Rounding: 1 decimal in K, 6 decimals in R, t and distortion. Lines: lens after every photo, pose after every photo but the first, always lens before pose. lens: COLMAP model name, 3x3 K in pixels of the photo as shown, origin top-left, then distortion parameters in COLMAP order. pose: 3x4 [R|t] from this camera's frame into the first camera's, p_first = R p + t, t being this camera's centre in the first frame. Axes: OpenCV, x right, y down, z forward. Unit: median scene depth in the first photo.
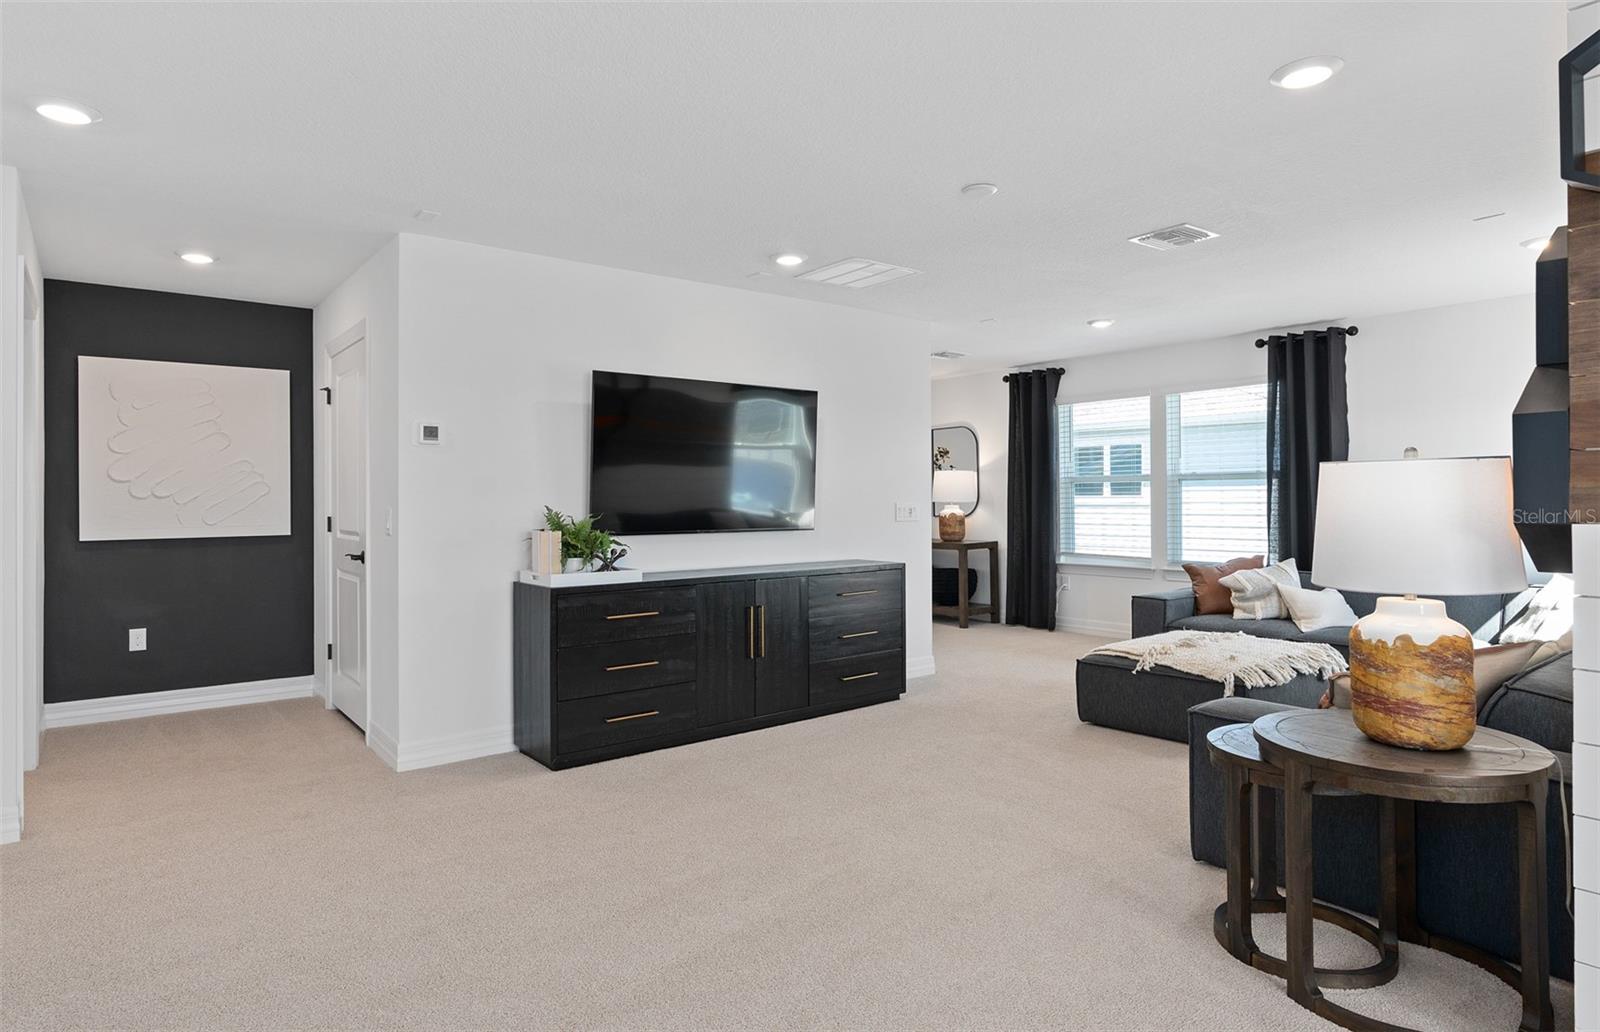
lens RADIAL K [[890.1, 0, 796.1], [0, 890.1, 491.0], [0, 0, 1]] dist [-0.001564, -0.000649]
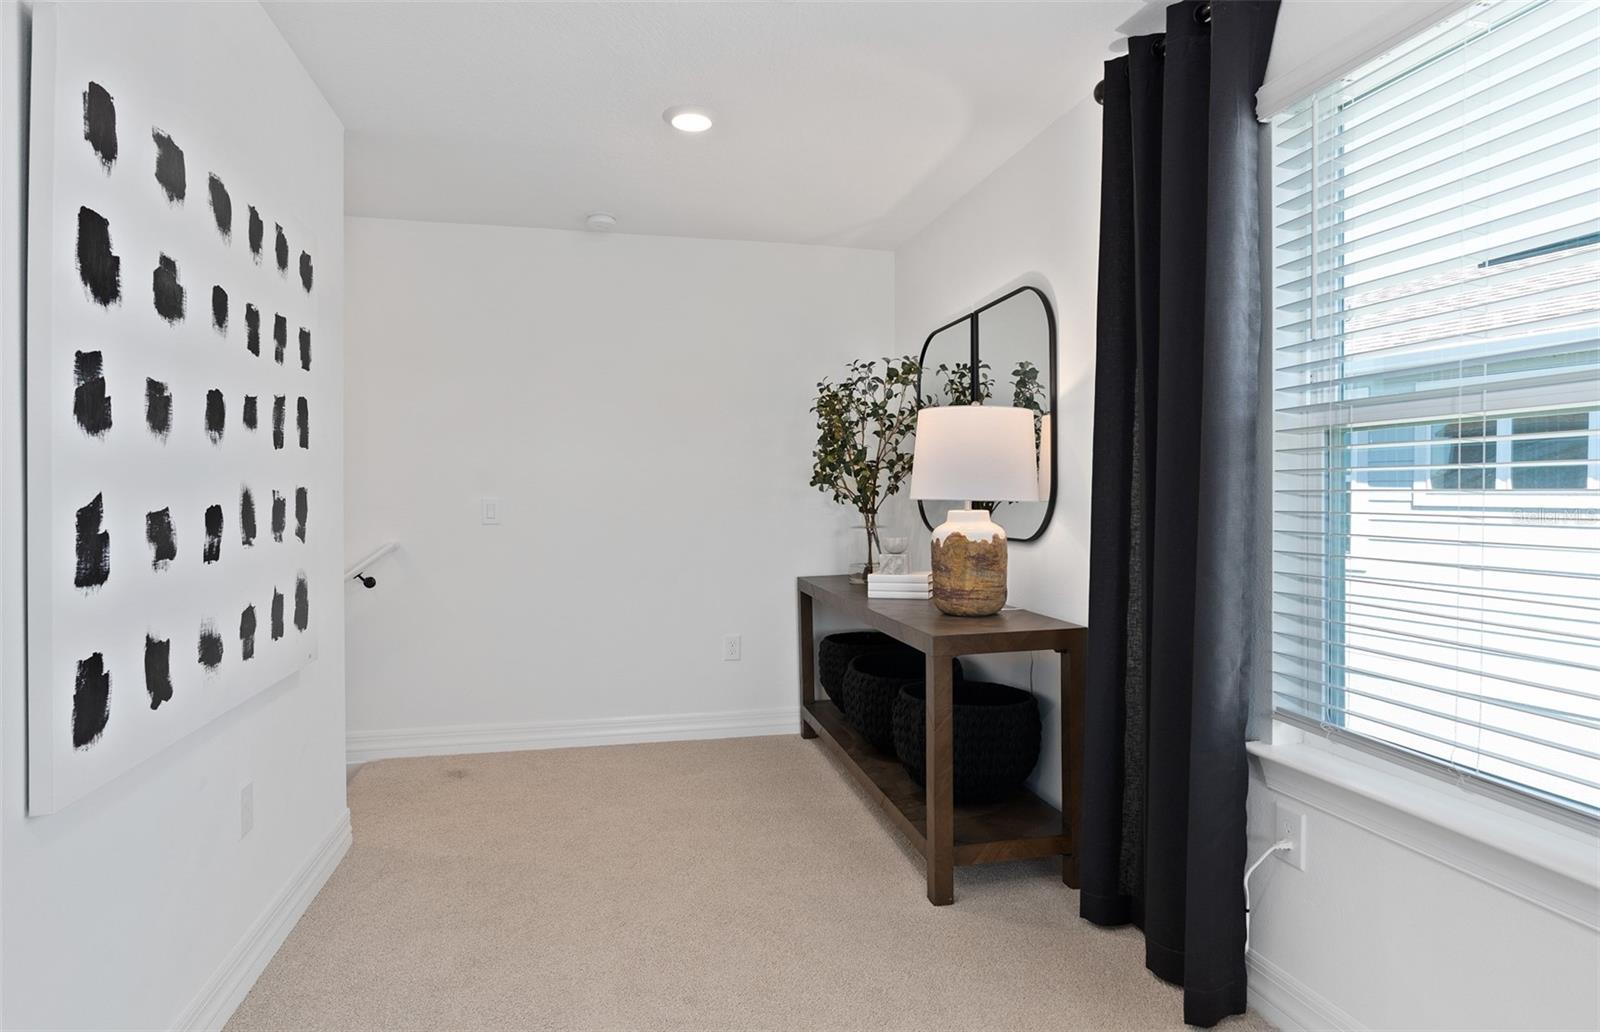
lens RADIAL K [[890.1, 0, 796.1], [0, 890.1, 491.0], [0, 0, 1]] dist [-0.001564, -0.000649]
pose [[0.959515, 0.013120, -0.281351, 0.220973], [-0.009574, 0.999856, 0.013977, 0.003408], [0.281494, -0.010718, 0.959503, 0.668543]]
